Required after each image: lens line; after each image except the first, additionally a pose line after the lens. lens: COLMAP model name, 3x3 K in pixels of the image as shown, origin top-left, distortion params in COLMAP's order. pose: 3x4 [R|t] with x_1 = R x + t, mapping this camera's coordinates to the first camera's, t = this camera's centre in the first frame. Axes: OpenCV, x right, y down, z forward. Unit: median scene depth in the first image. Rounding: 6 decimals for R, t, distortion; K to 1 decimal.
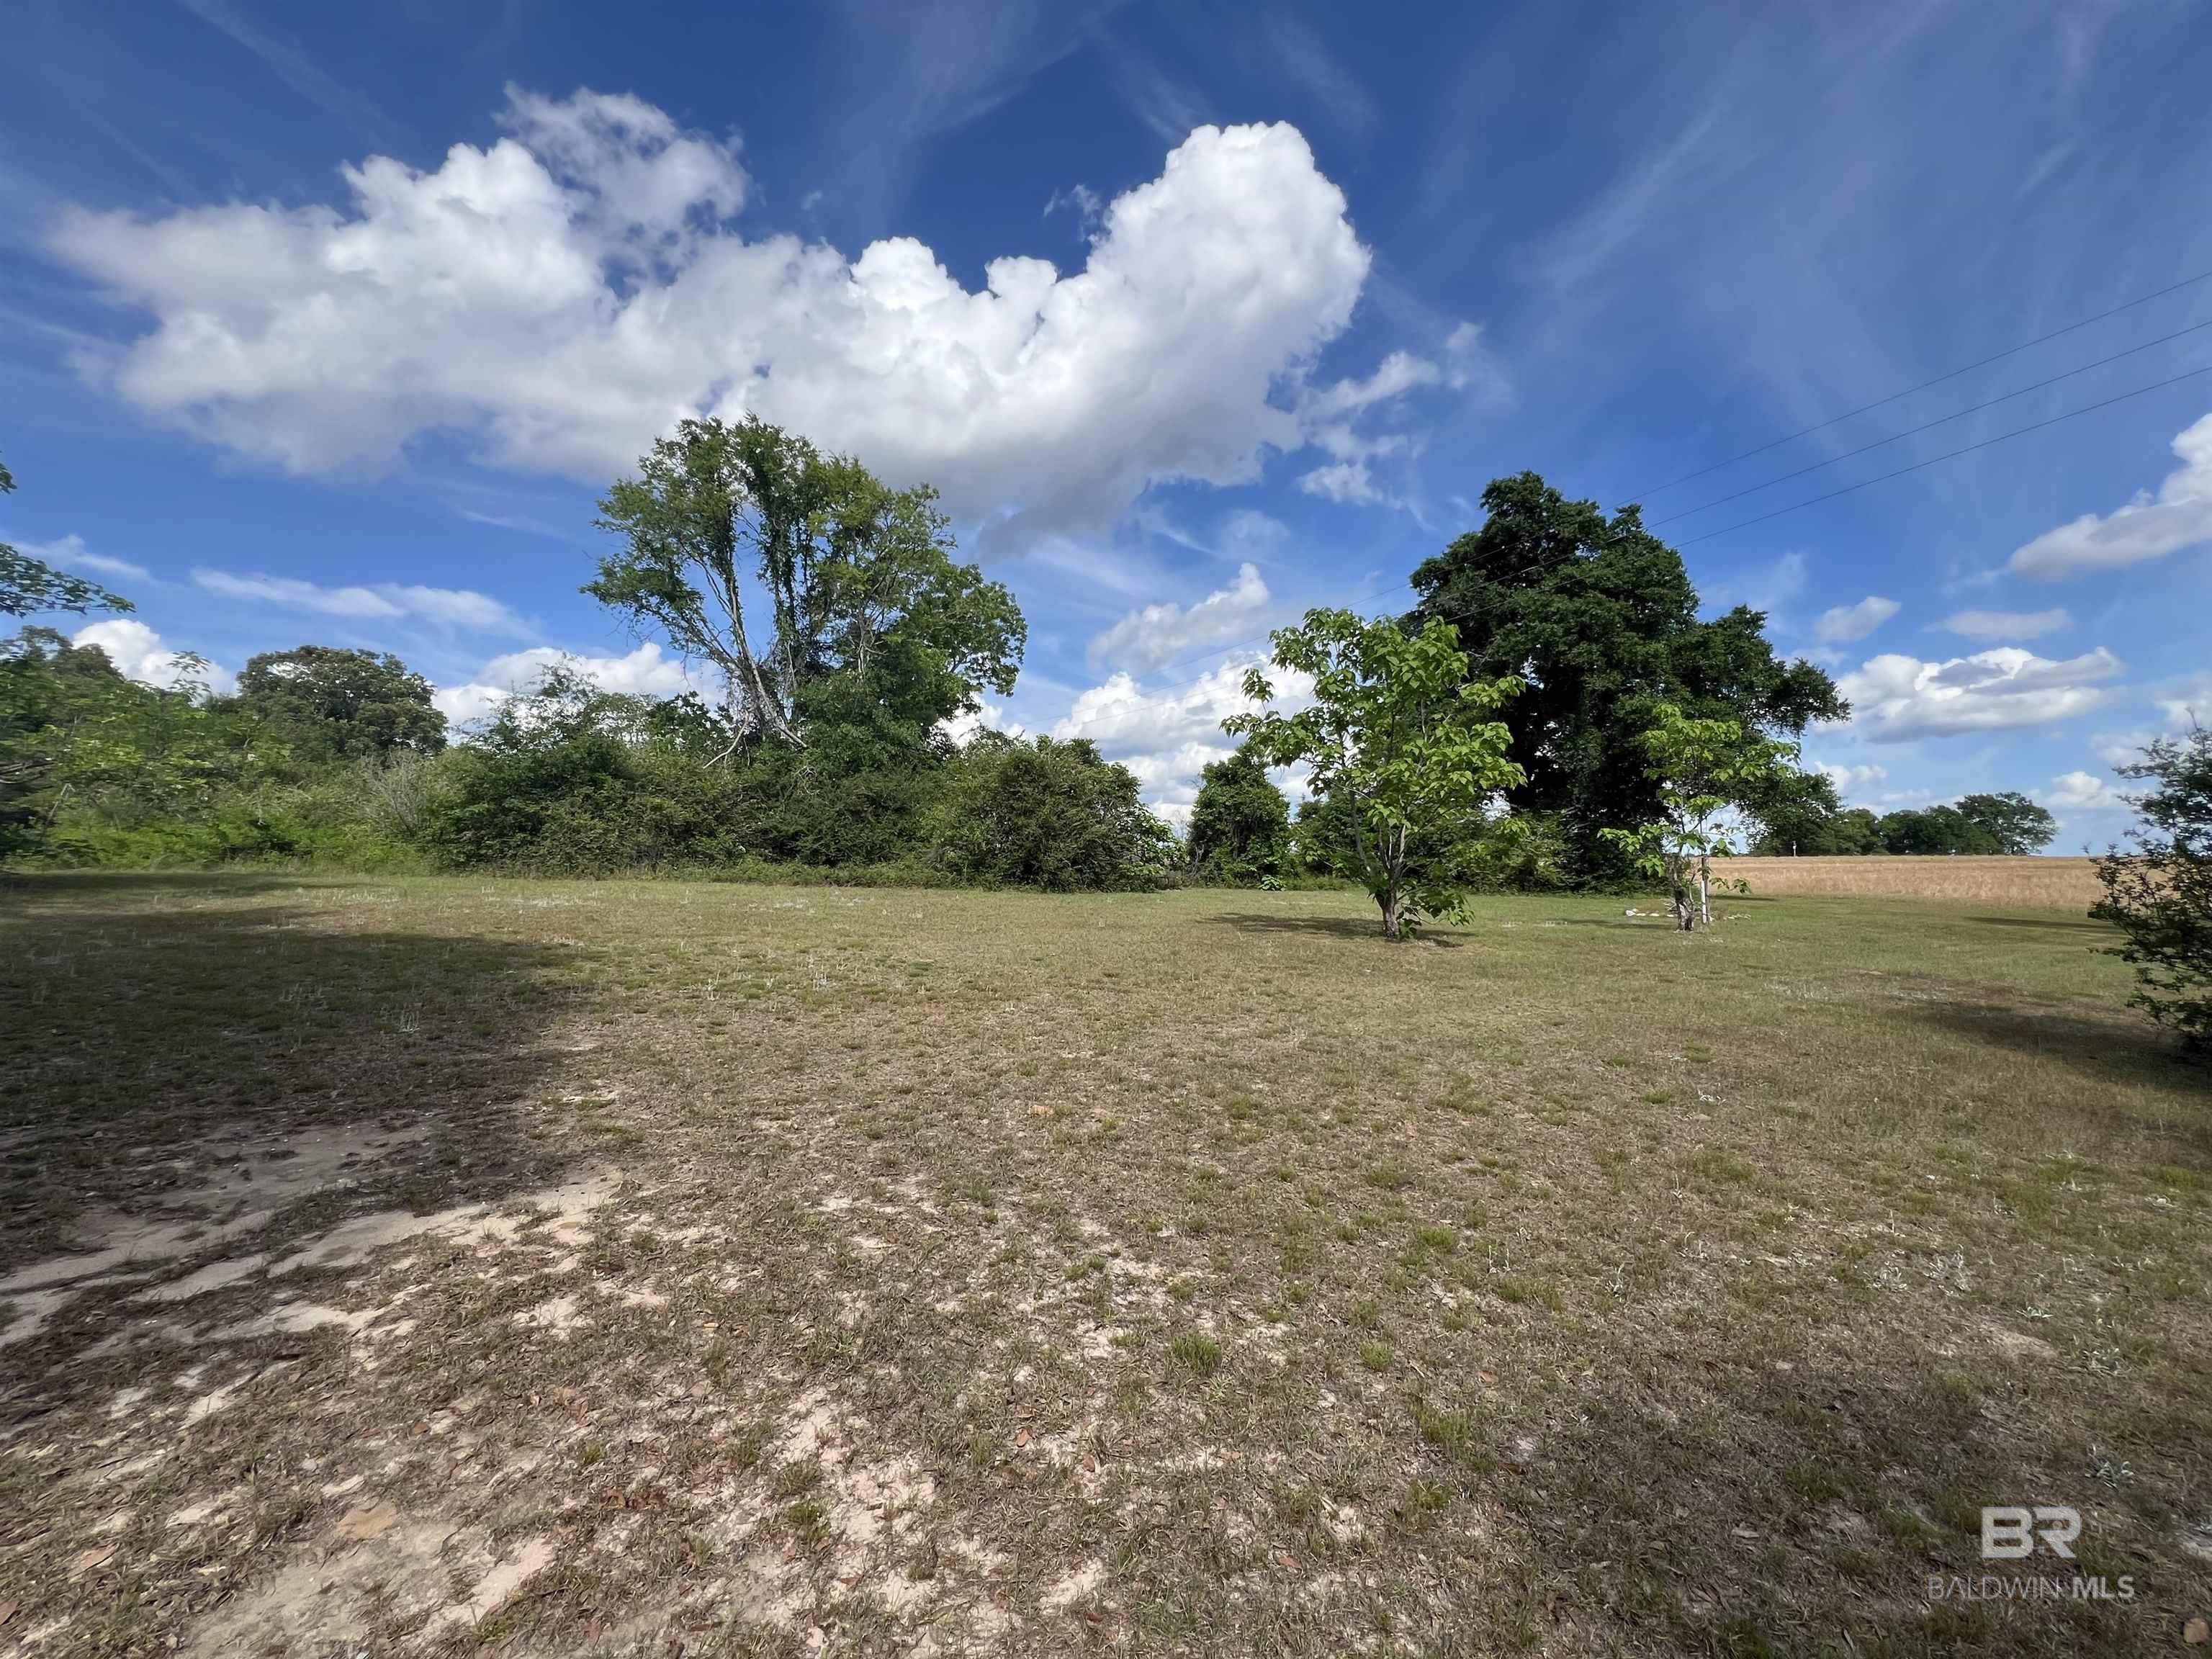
lens RADIAL K [[883.1, 0, 1089.8], [0, 883.1, 811.2], [0, 0, 1]] dist [-0.003488, 0.000606]
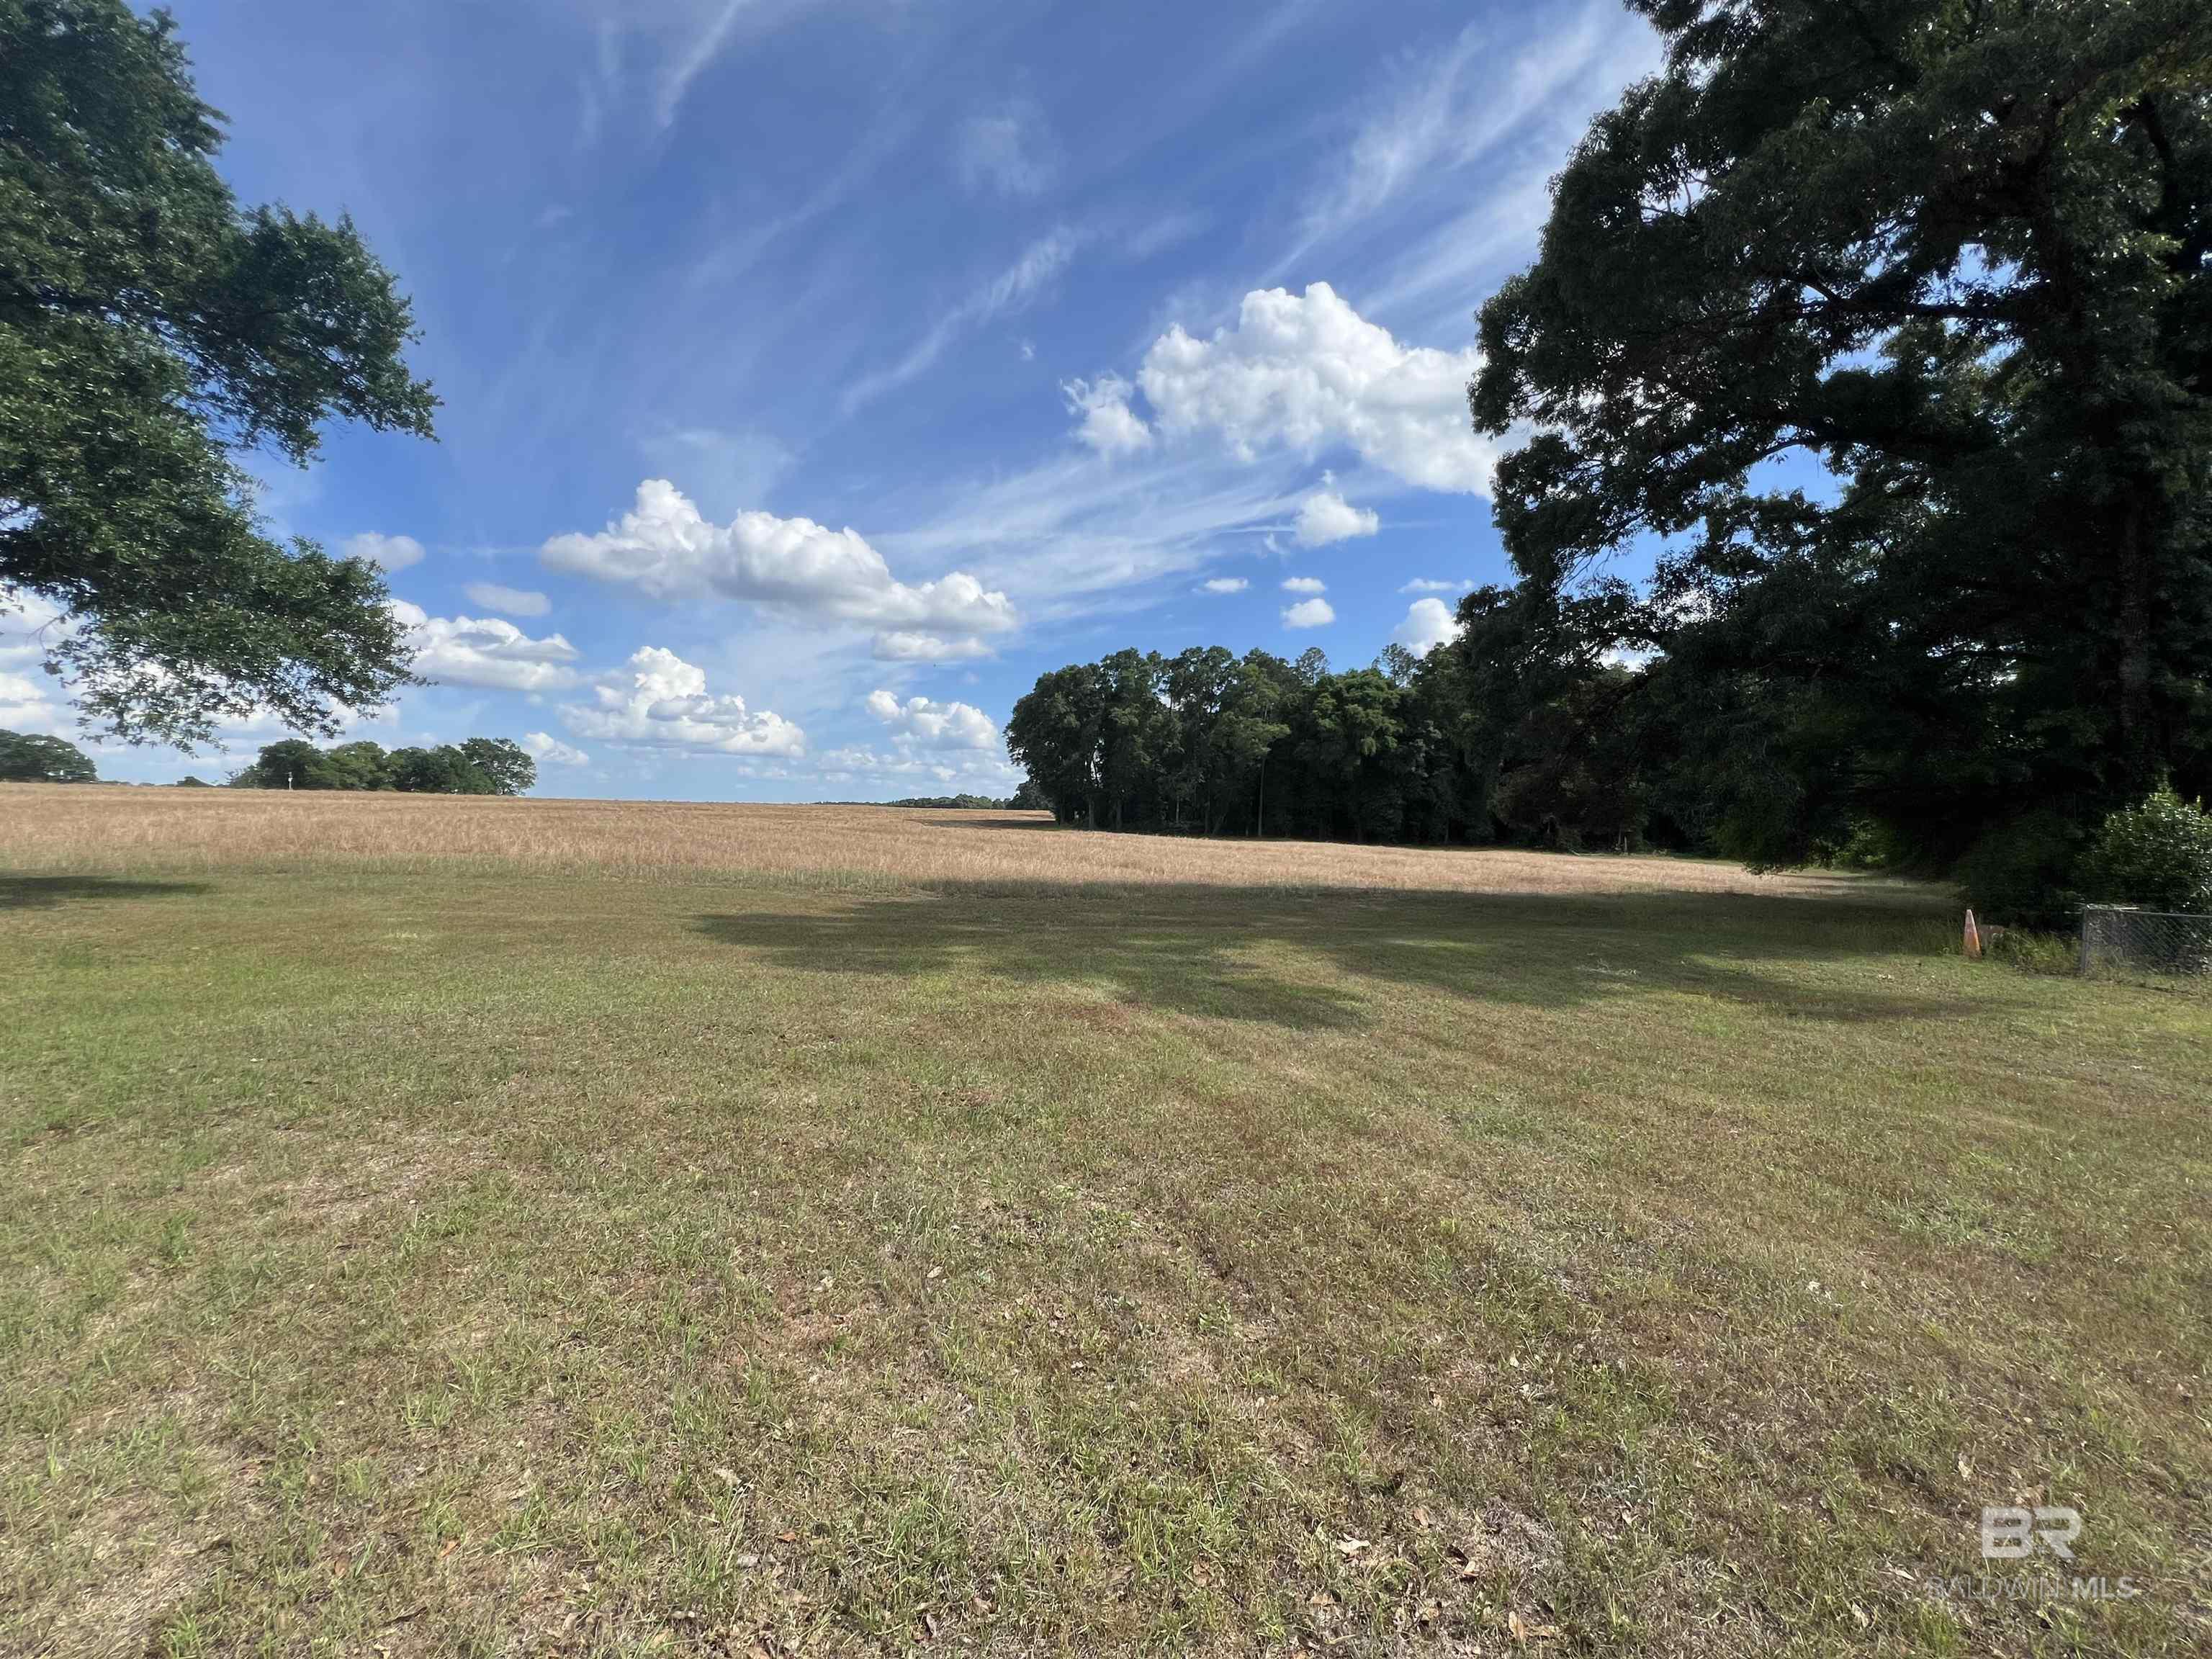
lens RADIAL K [[883.1, 0, 1100.7], [0, 883.1, 827.7], [0, 0, 1]] dist [-0.003488, 0.000606]
pose [[0.152619, -0.005035, 0.988272, 0.108689], [-0.084119, 0.996292, 0.018067, 0.008221], [-0.984699, -0.085890, 0.151629, 0.132524]]
